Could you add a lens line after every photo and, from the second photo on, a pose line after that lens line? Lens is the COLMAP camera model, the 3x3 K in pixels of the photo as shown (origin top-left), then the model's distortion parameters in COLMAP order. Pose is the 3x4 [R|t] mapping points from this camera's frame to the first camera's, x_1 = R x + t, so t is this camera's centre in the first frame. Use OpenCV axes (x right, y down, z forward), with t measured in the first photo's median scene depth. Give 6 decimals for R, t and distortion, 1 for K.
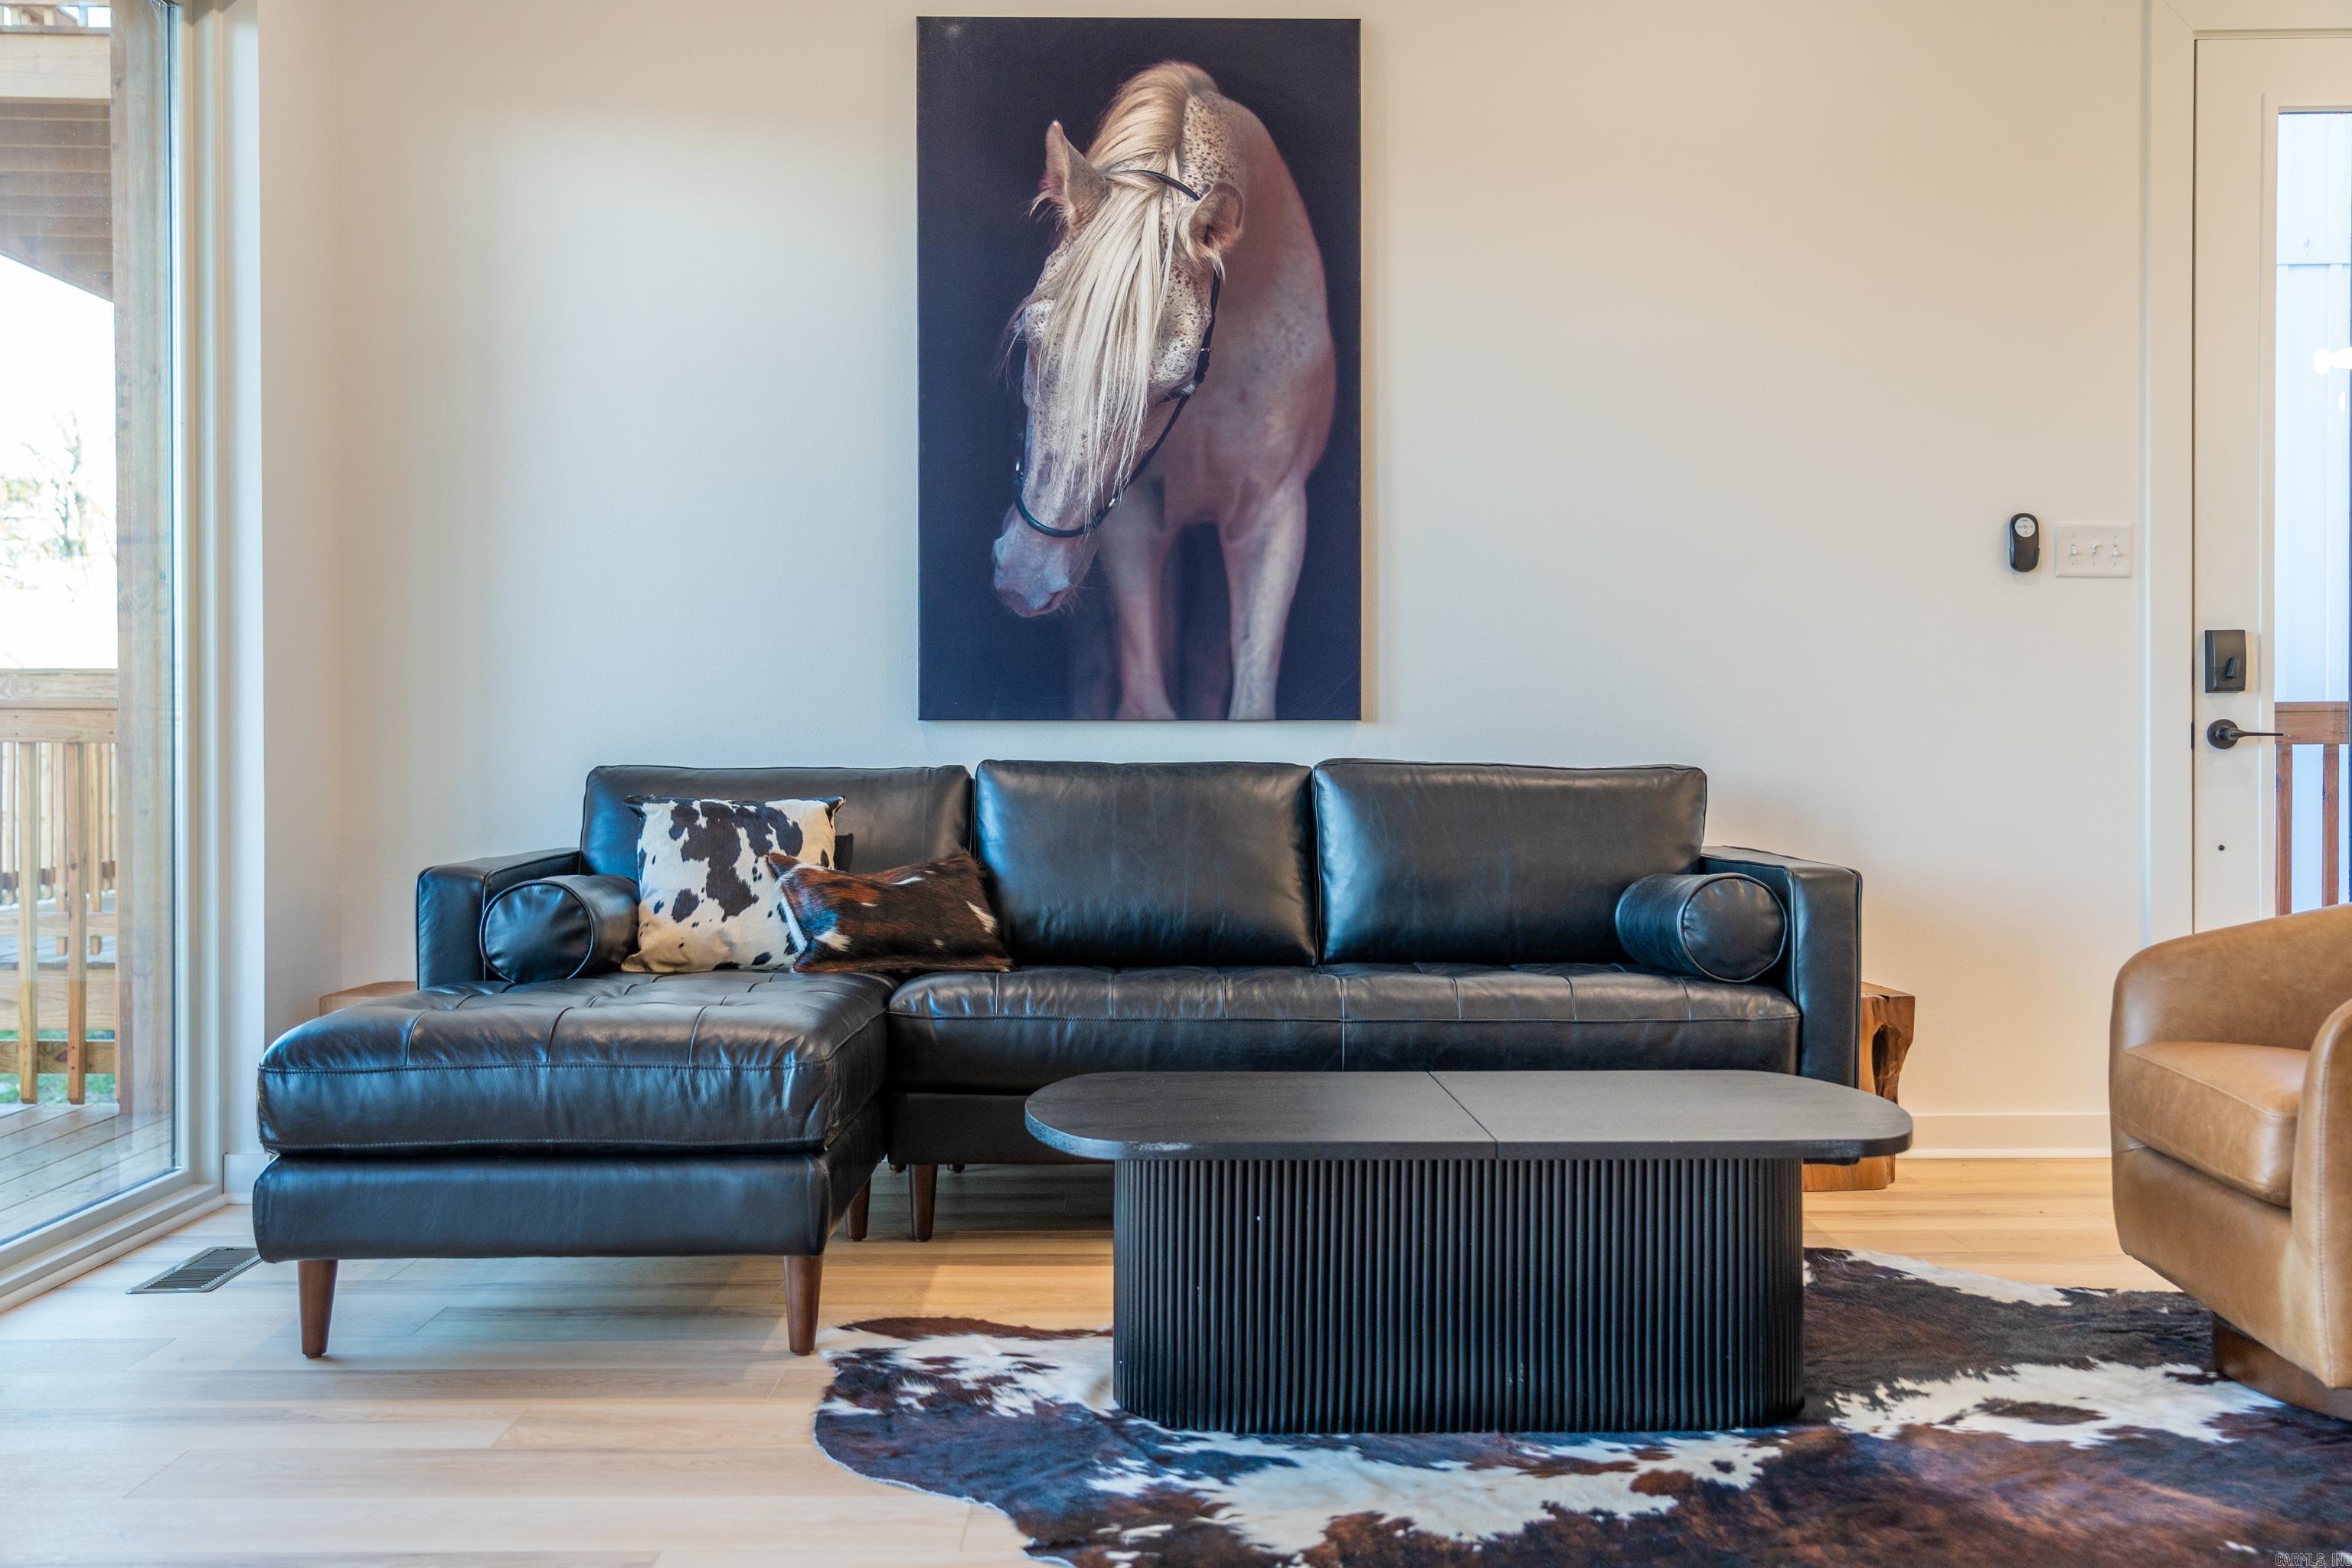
lens RADIAL K [[2183.4, 0, 1176.0], [0, 2183.4, 784.0], [0, 0, 1]] dist [0.009208, -0.013277]
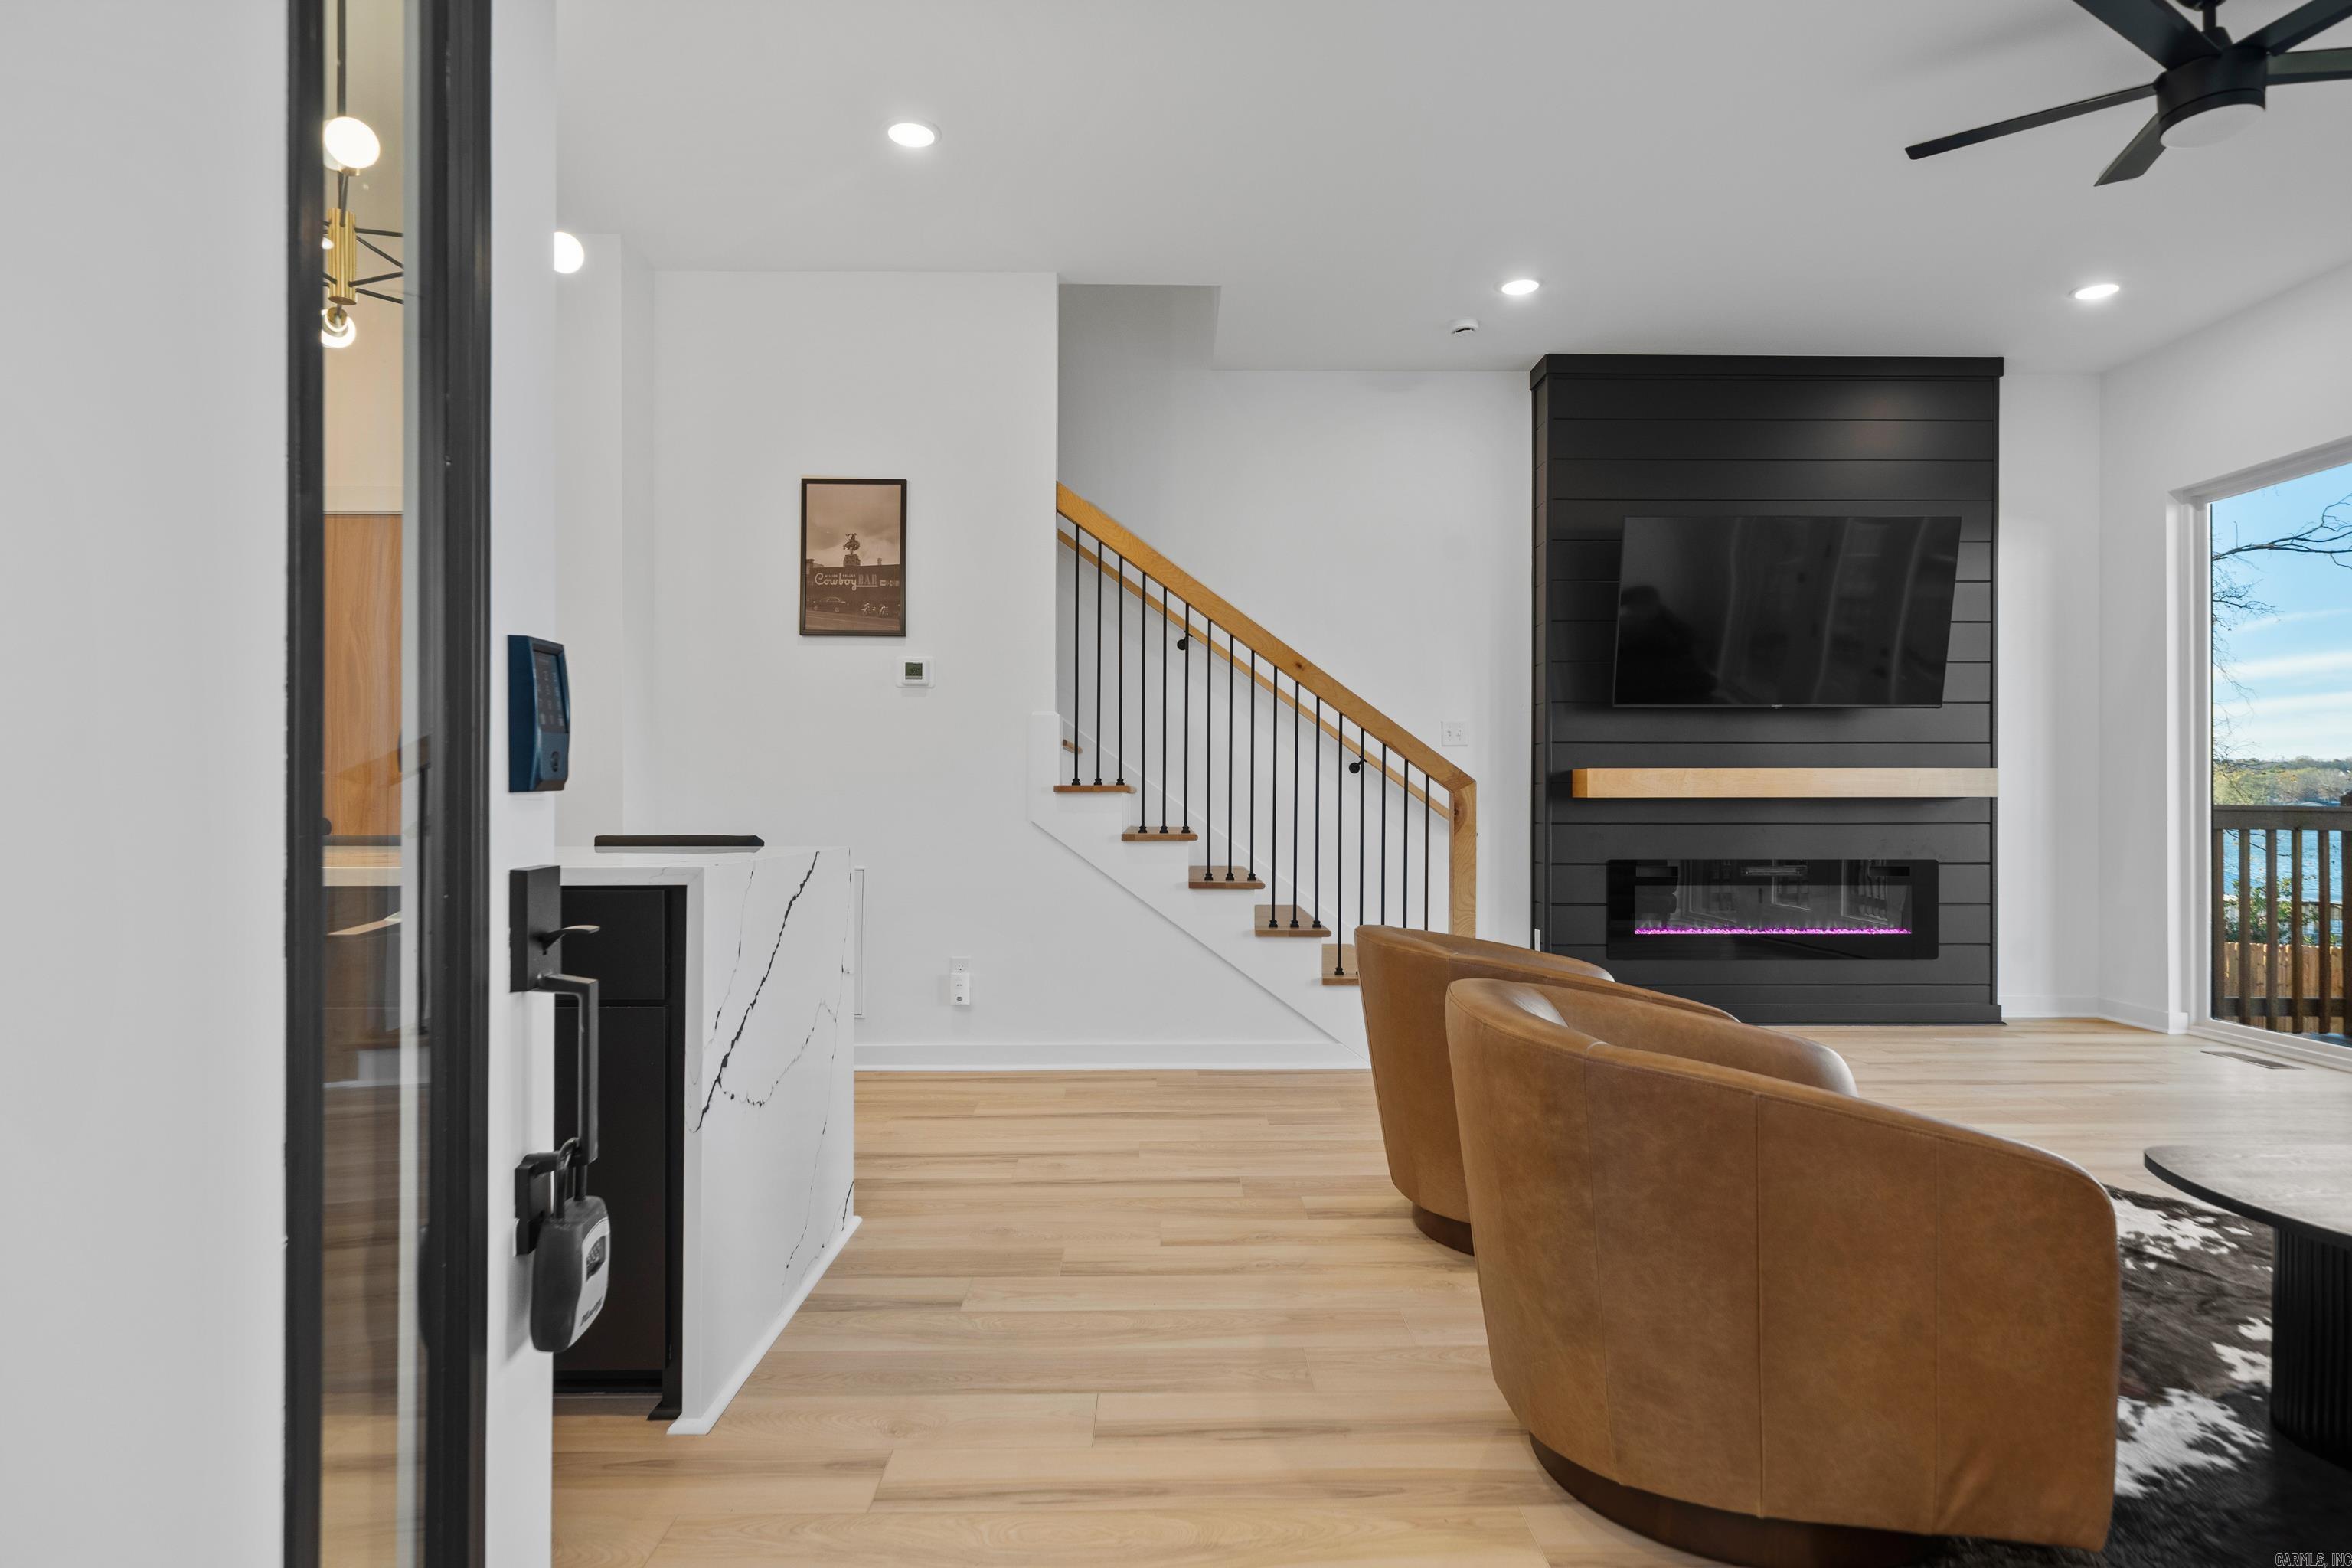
lens RADIAL K [[1284.1, 0, 1187.0], [0, 1284.1, 797.8], [0, 0, 1]] dist [0.003520, 0.001296]
pose [[-0.999983, -0.003331, -0.004825, 0.735563], [-0.003396, 0.999903, 0.013475, -0.058391], [0.004779, 0.013491, -0.999898, 1.404083]]
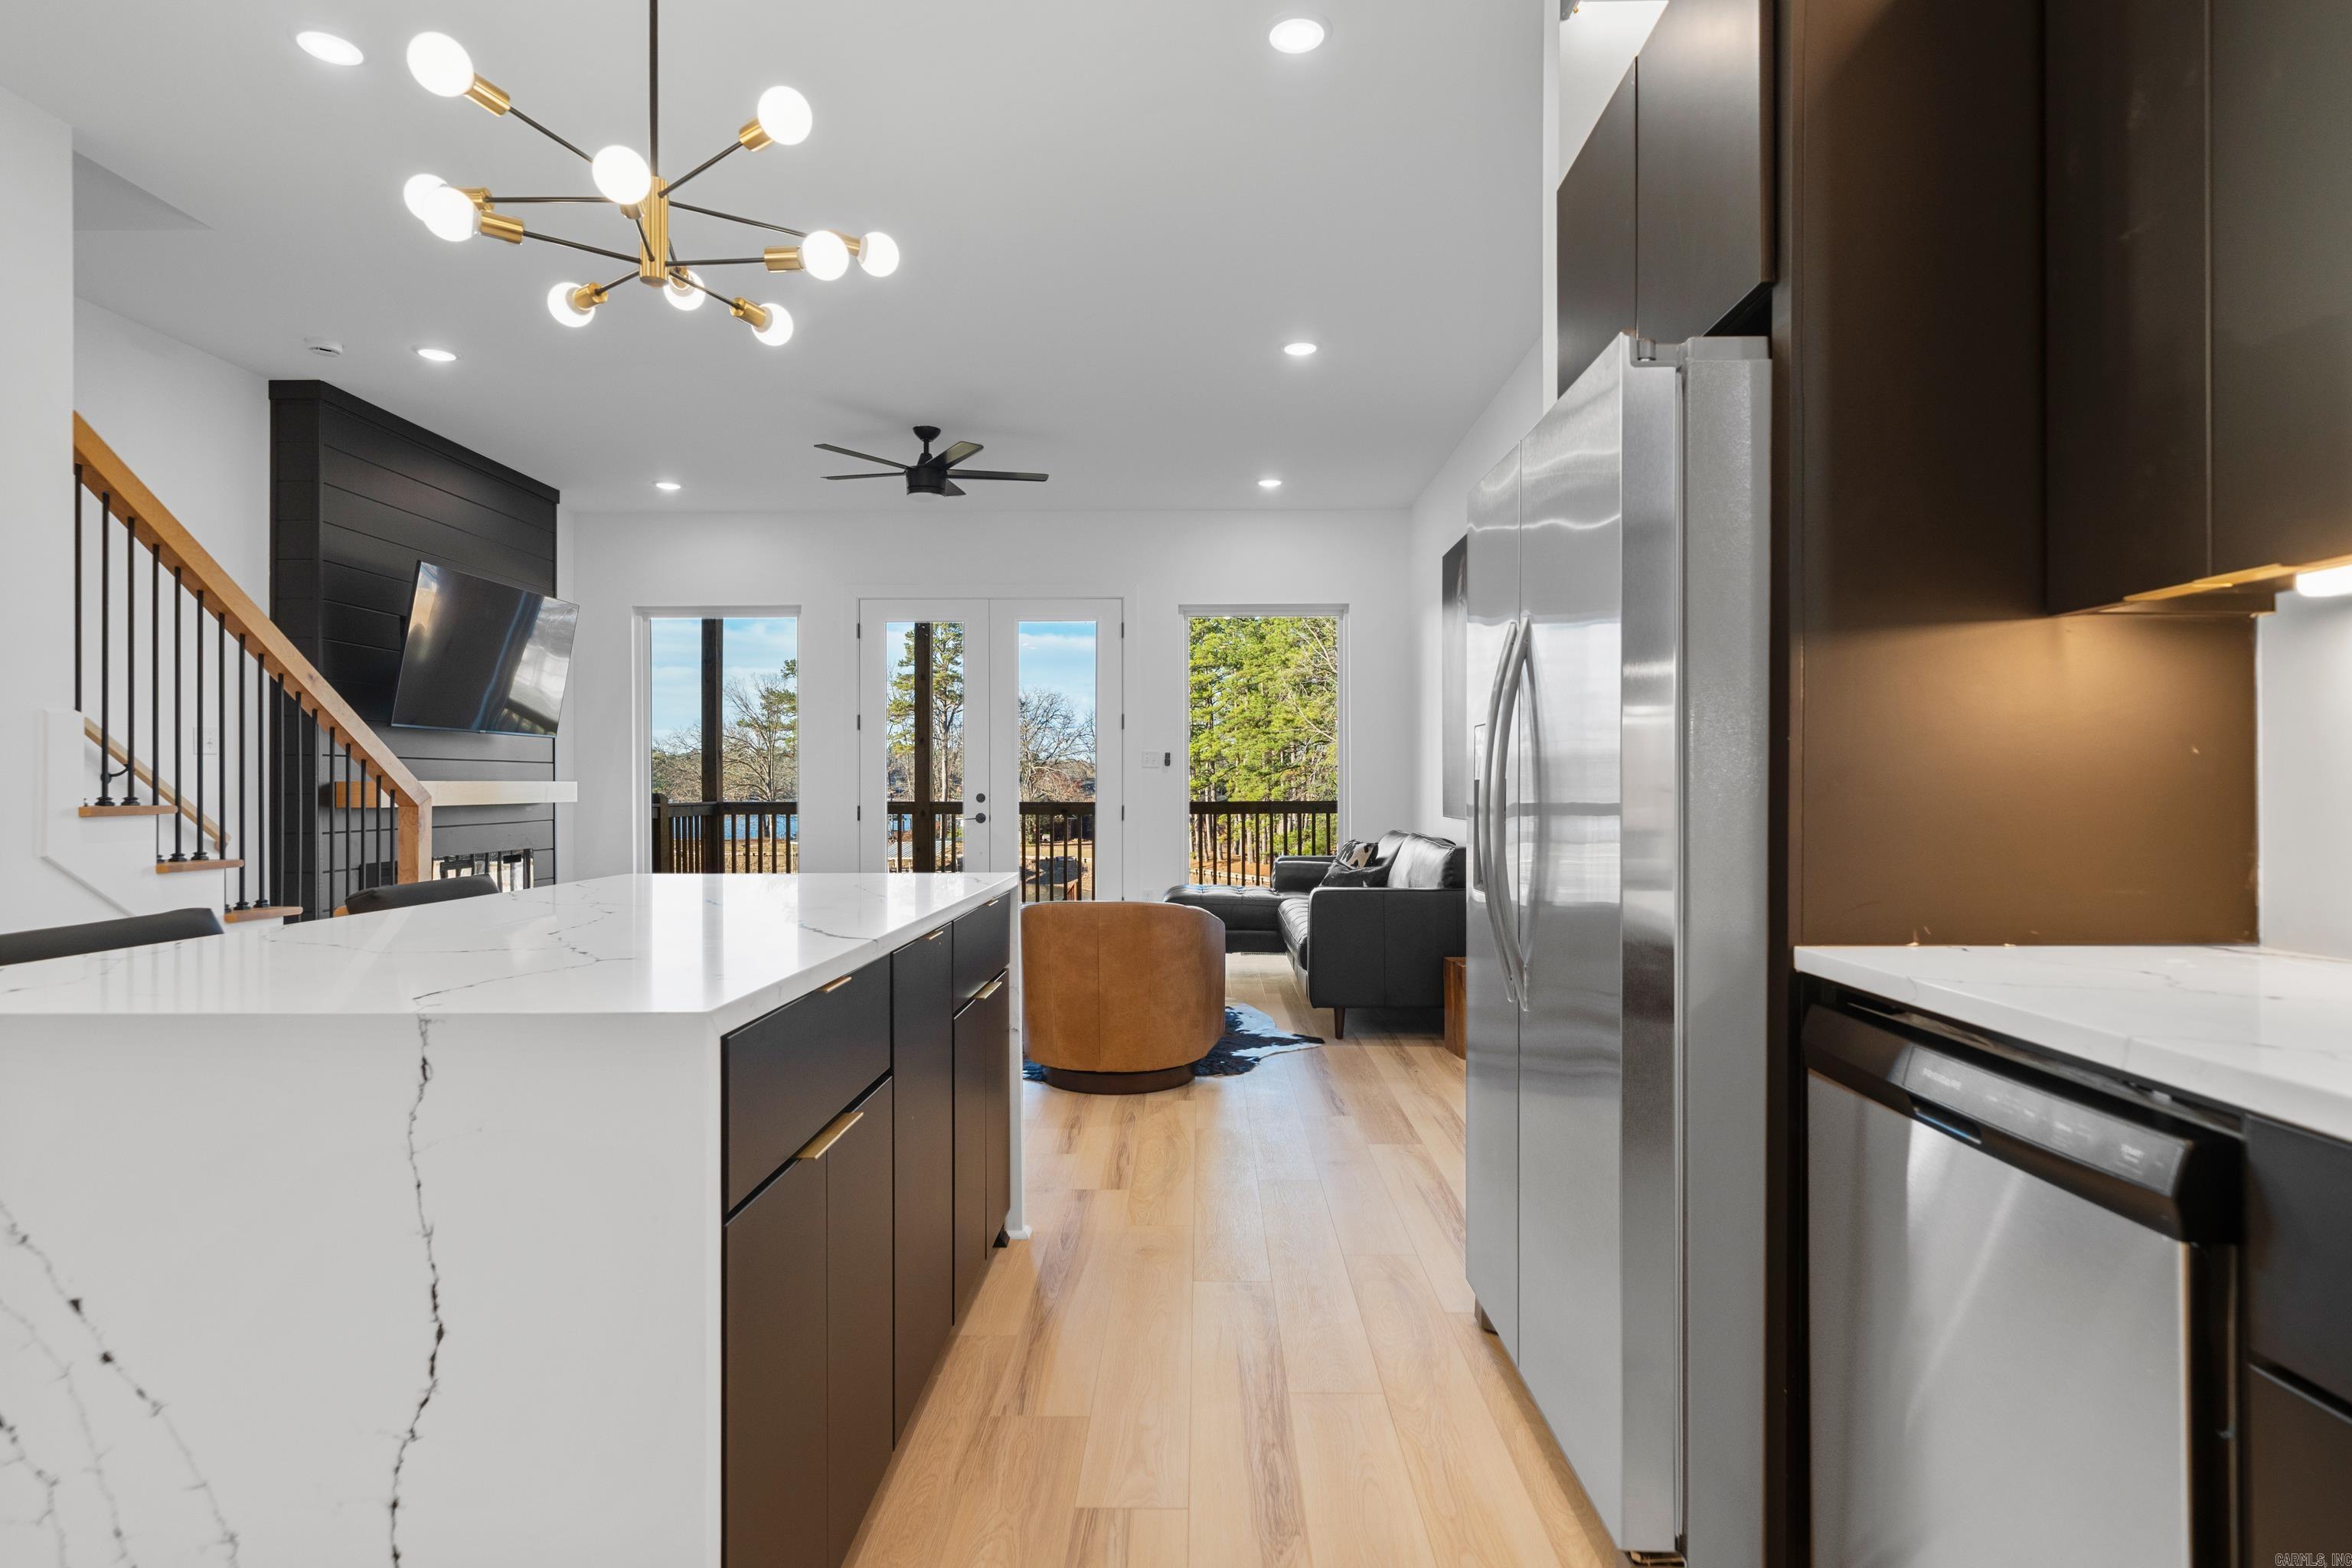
lens RADIAL K [[1182.8, 0, 1176.4], [0, 1182.8, 787.1], [0, 0, 1]] dist [0.000157, 0.000105]
pose [[-0.033626, -0.000925, -0.999434, 1.789835], [-0.012959, 0.999916, -0.000490, -0.080302], [0.999350, 0.012935, -0.033635, 0.955019]]
